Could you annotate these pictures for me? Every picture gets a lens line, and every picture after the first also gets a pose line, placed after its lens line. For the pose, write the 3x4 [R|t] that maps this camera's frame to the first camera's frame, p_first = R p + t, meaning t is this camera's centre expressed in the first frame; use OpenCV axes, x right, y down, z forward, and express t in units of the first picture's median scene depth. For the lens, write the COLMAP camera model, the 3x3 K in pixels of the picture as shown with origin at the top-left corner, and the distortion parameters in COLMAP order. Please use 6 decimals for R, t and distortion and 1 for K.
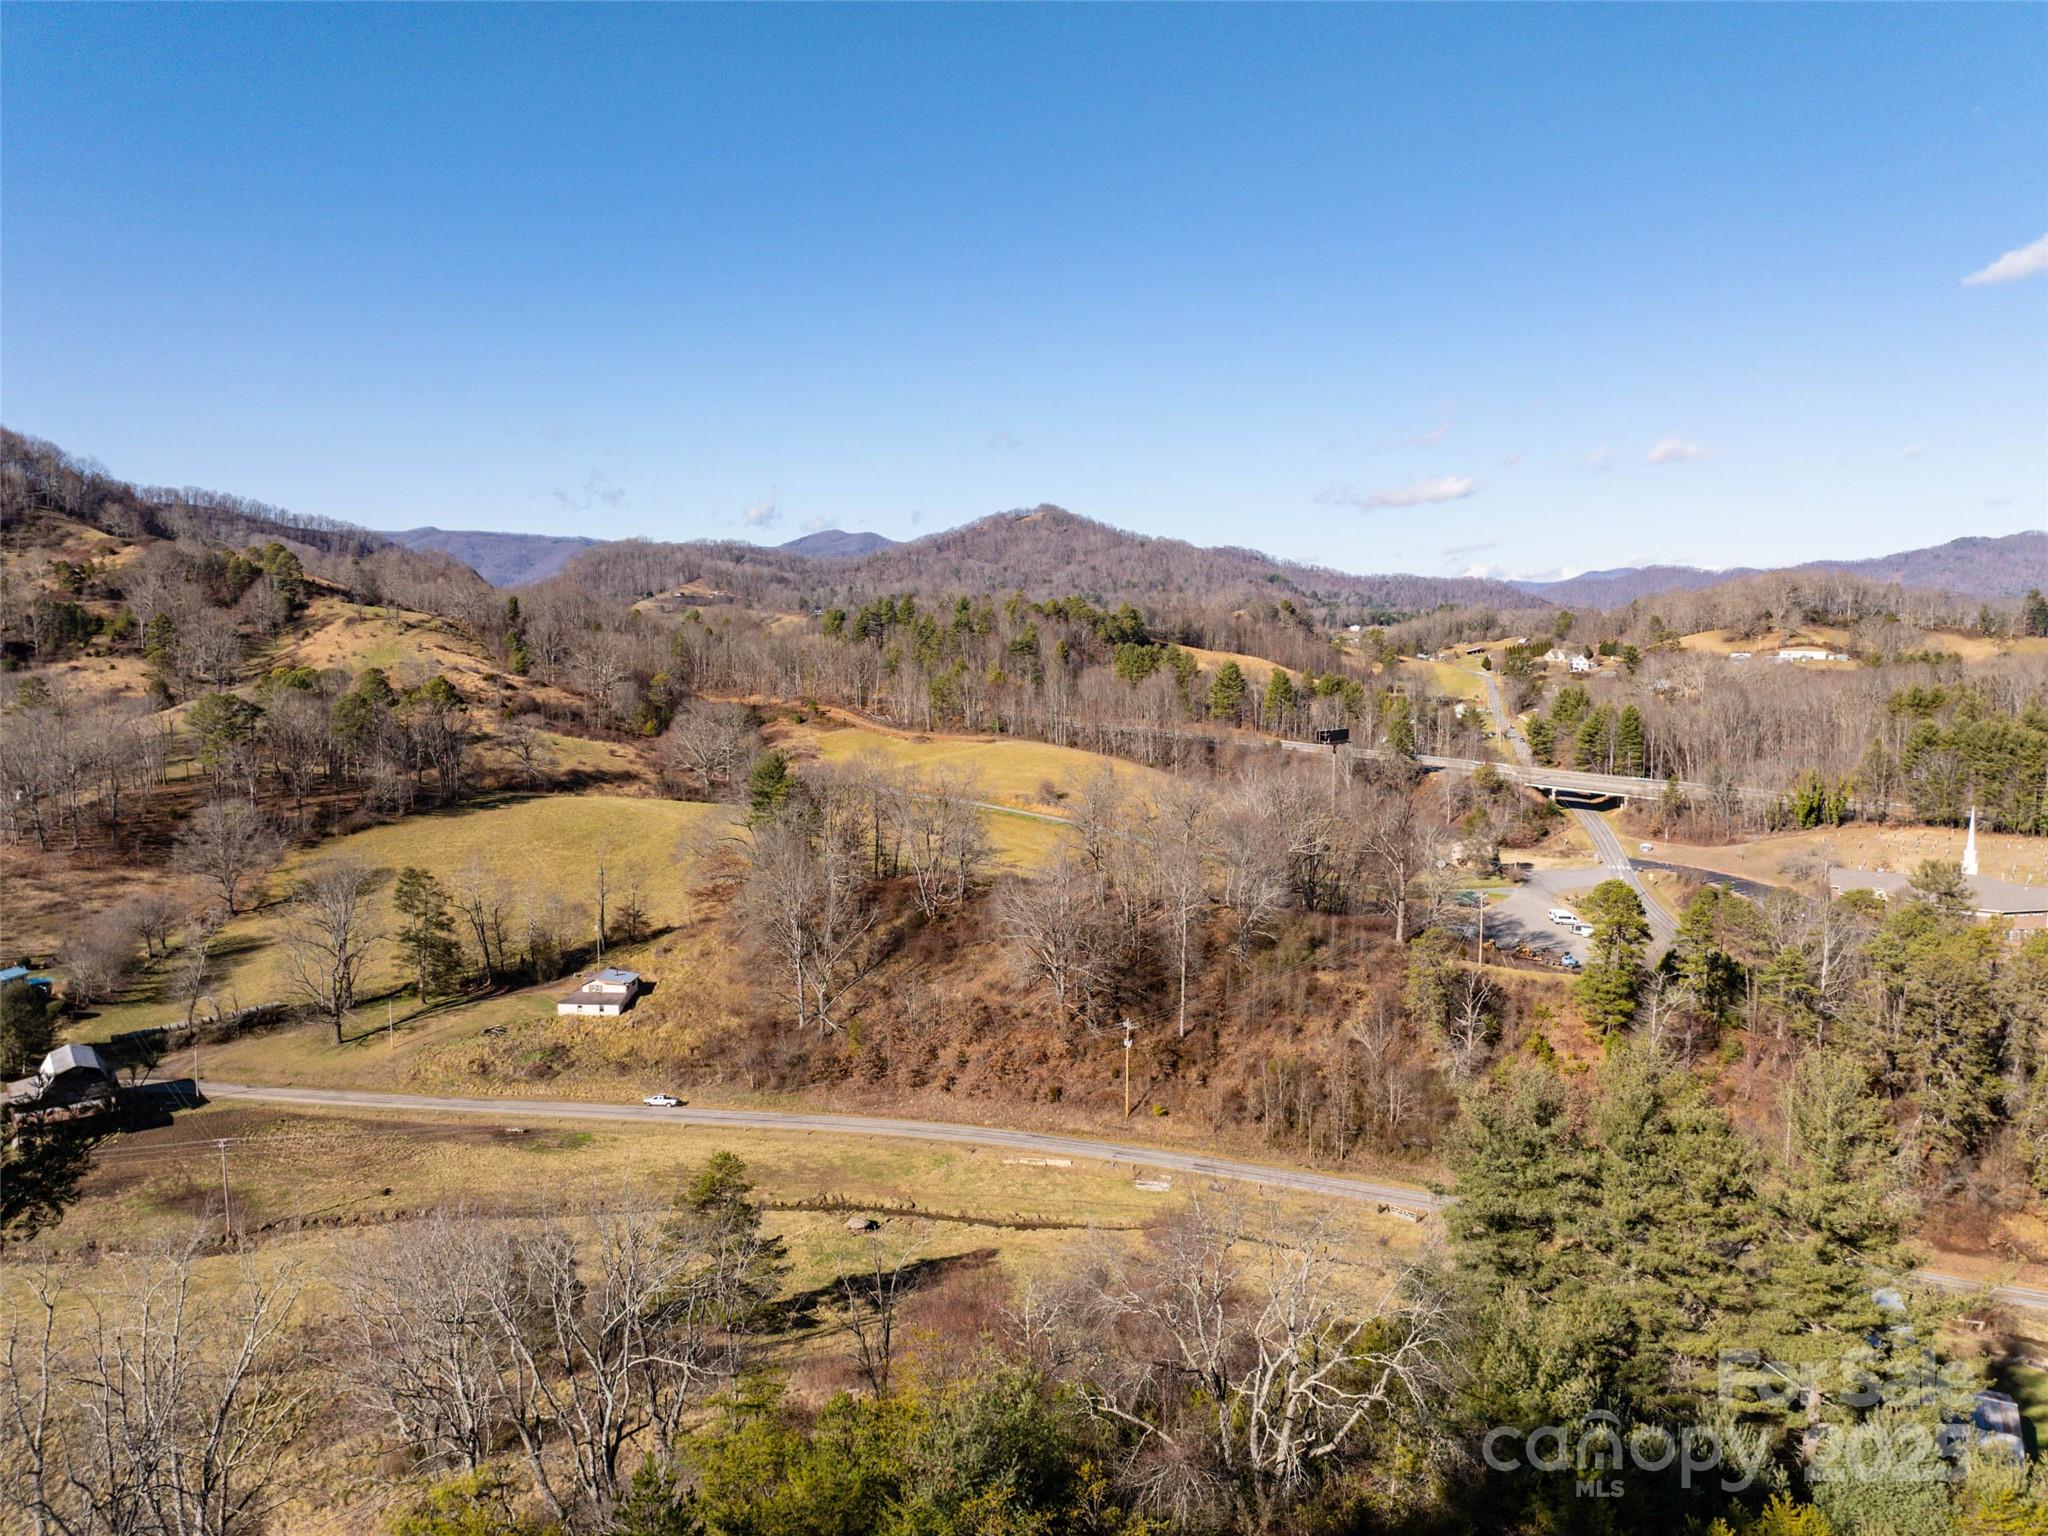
lens RADIAL K [[1445.3, 0, 1012.9], [0, 1445.3, 759.4], [0, 0, 1]] dist [-0.041730, 0.009655]
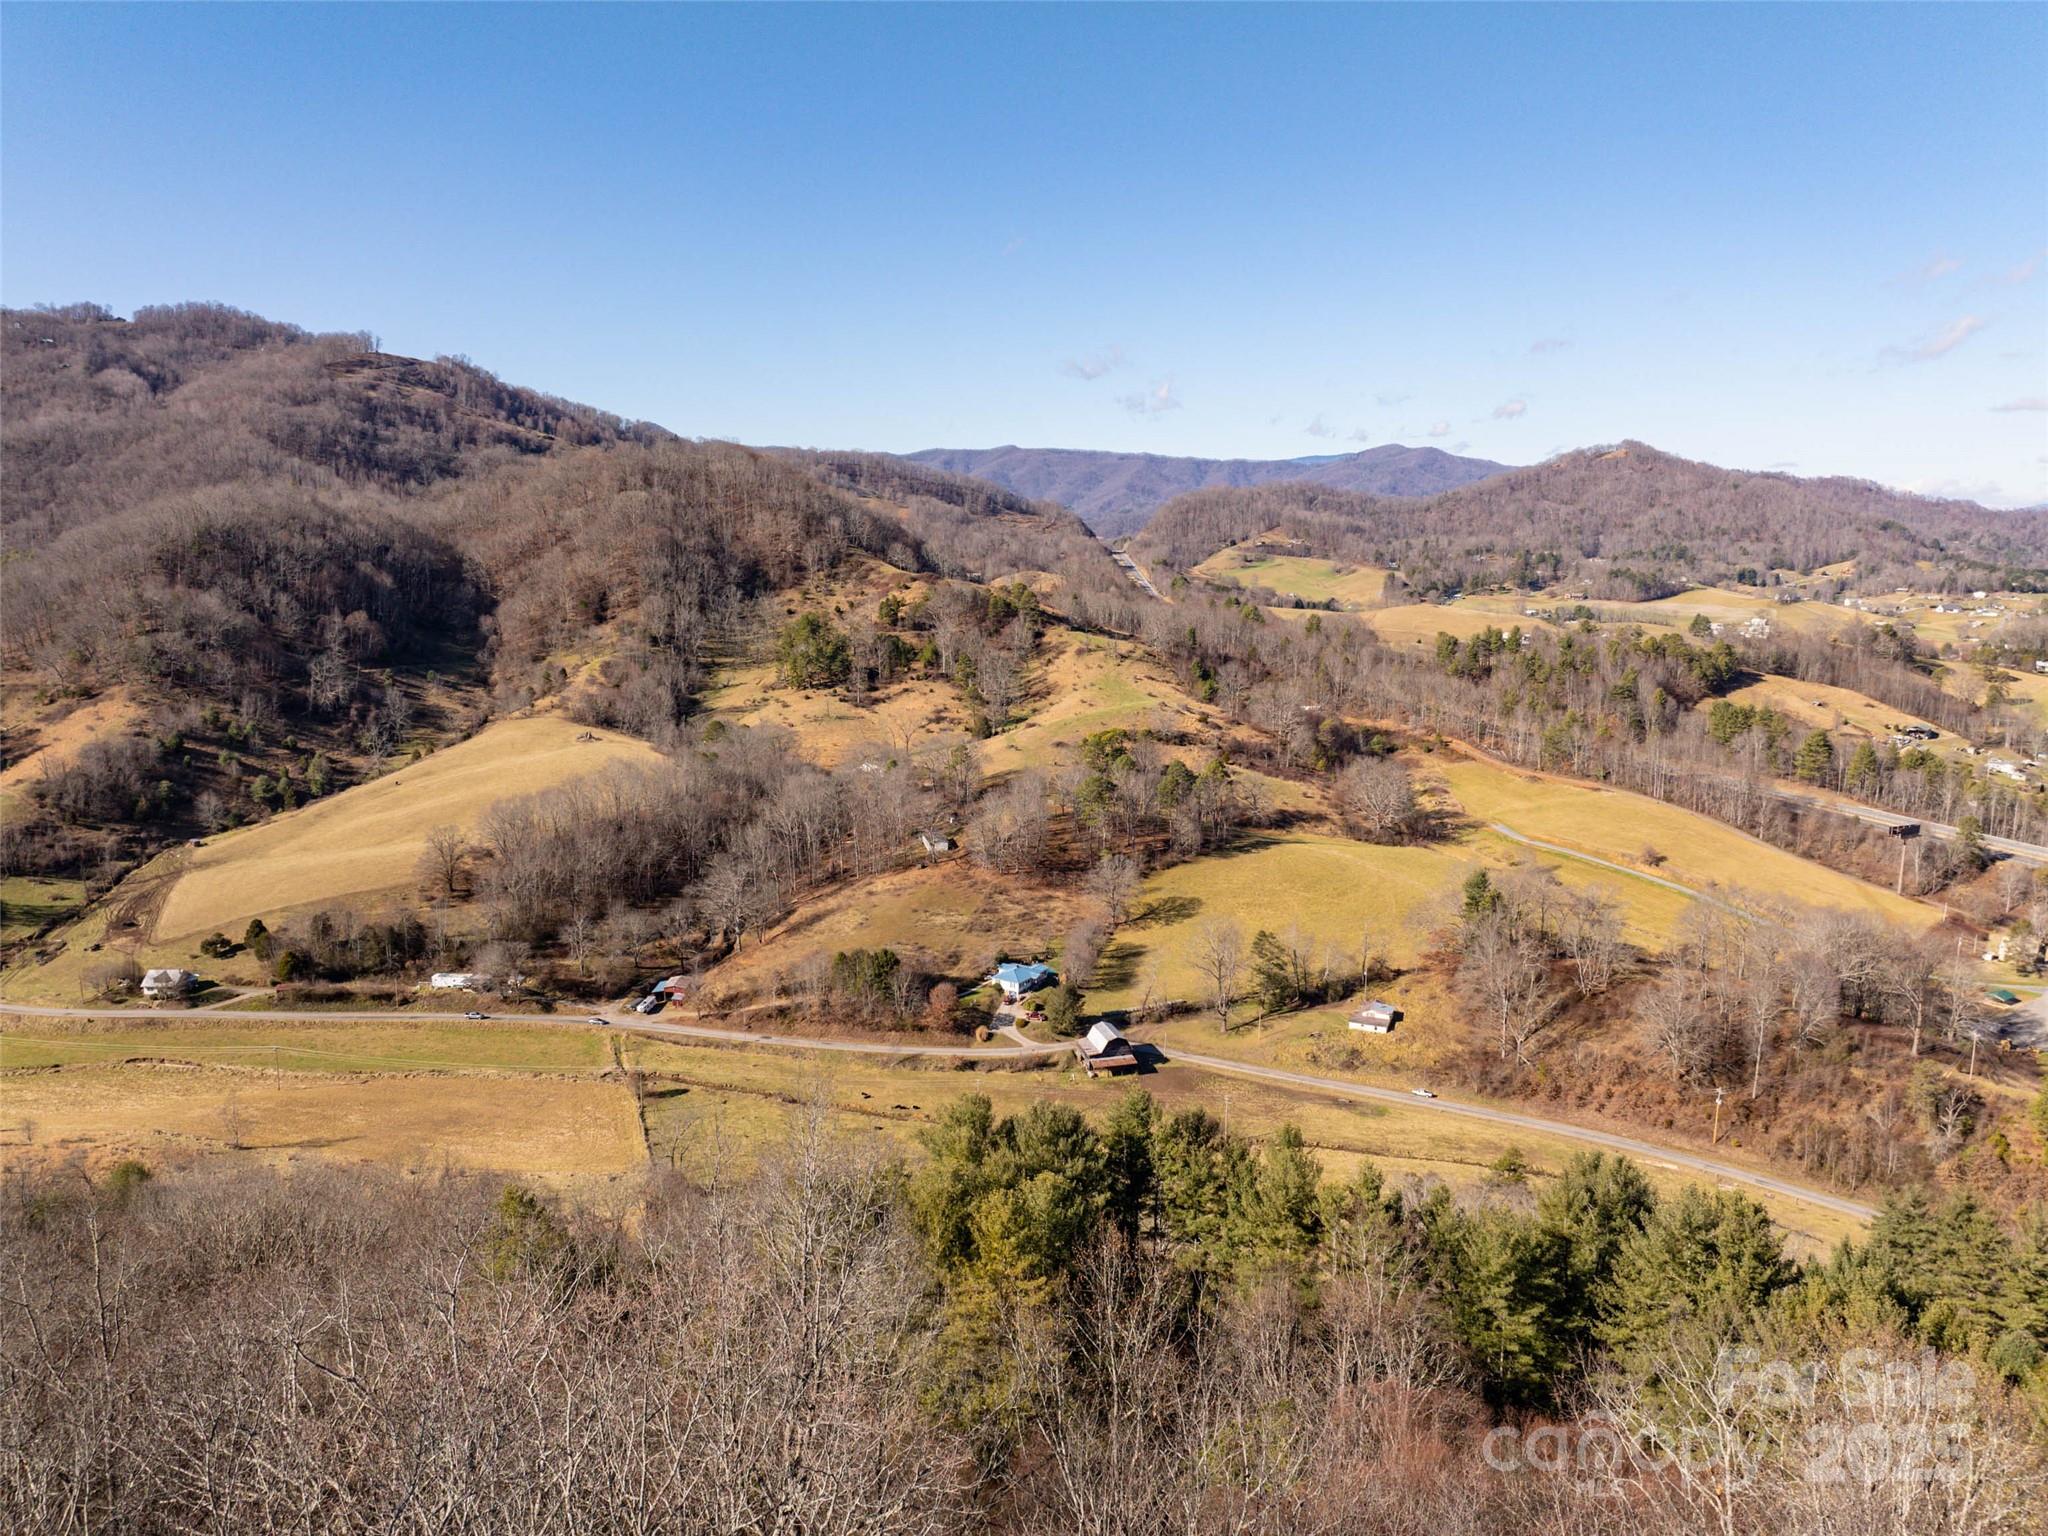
lens RADIAL K [[1445.3, 0, 1027.6], [0, 1445.3, 761.0], [0, 0, 1]] dist [-0.041730, 0.009655]
pose [[0.935544, 0.068398, -0.346523, -0.060428], [-0.045311, 0.996206, 0.074302, -0.139365], [0.350290, -0.053811, 0.935094, -0.397832]]
